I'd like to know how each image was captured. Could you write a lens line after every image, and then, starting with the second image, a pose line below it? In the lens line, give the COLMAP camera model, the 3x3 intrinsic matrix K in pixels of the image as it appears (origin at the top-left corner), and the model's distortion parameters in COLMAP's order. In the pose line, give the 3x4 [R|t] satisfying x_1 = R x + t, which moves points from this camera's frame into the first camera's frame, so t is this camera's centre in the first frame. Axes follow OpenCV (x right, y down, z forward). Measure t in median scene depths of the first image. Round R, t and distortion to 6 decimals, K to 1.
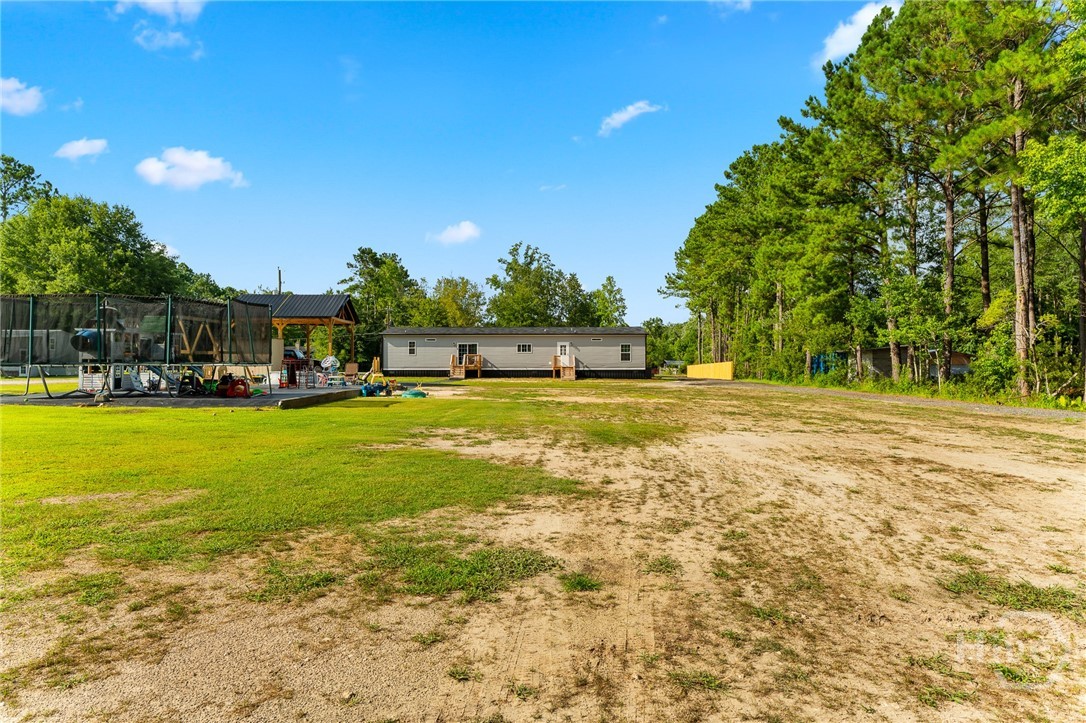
lens RADIAL K [[440.7, 0, 539.7], [0, 440.7, 366.4], [0, 0, 1]] dist [0.010741, 0.000377]
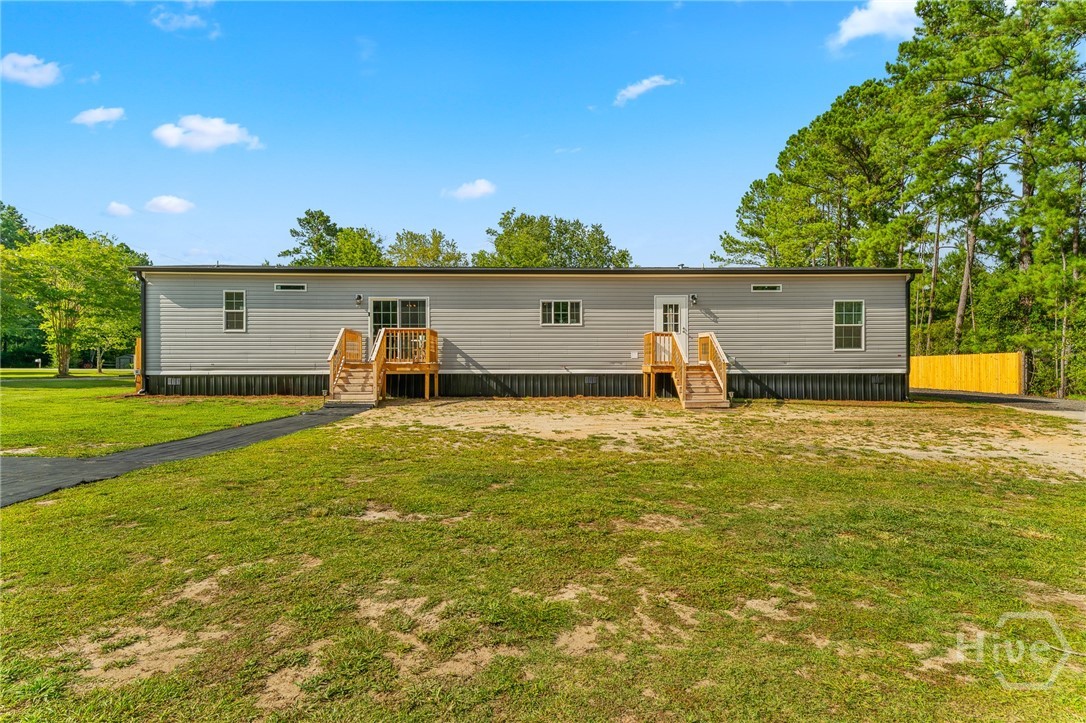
lens RADIAL K [[440.7, 0, 544.6], [0, 440.7, 360.3], [0, 0, 1]] dist [0.010741, 0.000377]
pose [[0.999232, -0.000860, 0.039181, -0.050899], [0.000985, 0.999995, -0.003160, -0.001501], [-0.039178, 0.003197, 0.999227, 0.527299]]
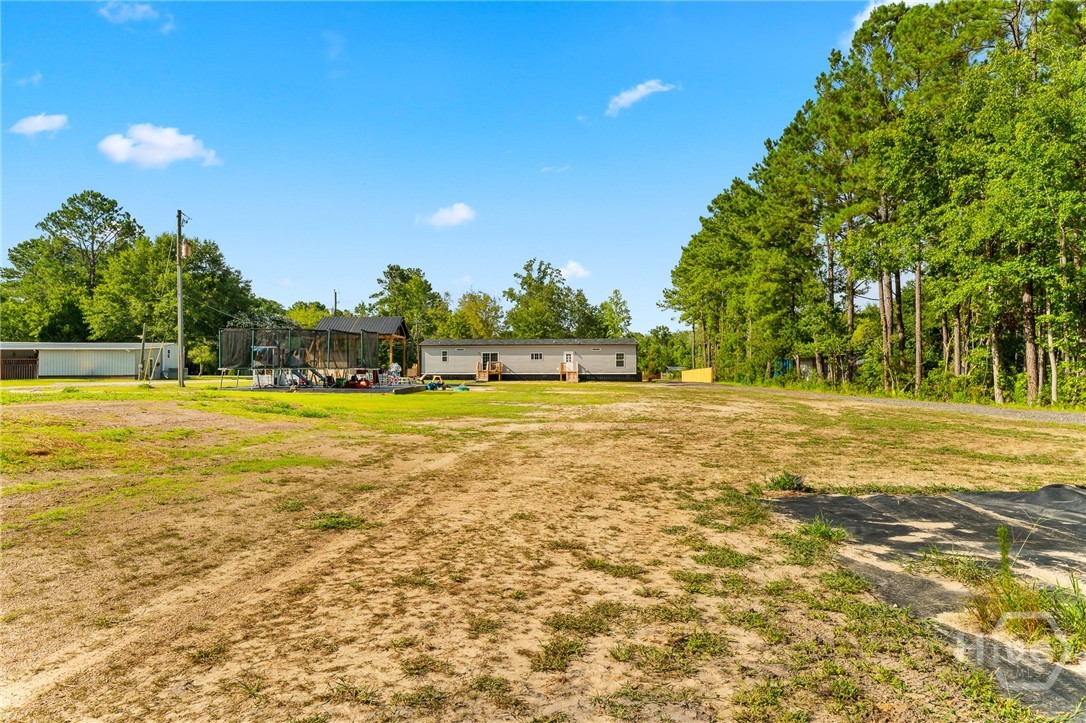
lens RADIAL K [[440.7, 0, 545.5], [0, 440.7, 362.4], [0, 0, 1]] dist [0.010741, 0.000377]
pose [[0.999814, -0.000524, -0.019289, 0.010335], [0.000080, 0.999735, -0.023004, 0.002467], [0.019296, 0.022998, 0.999549, -0.174460]]
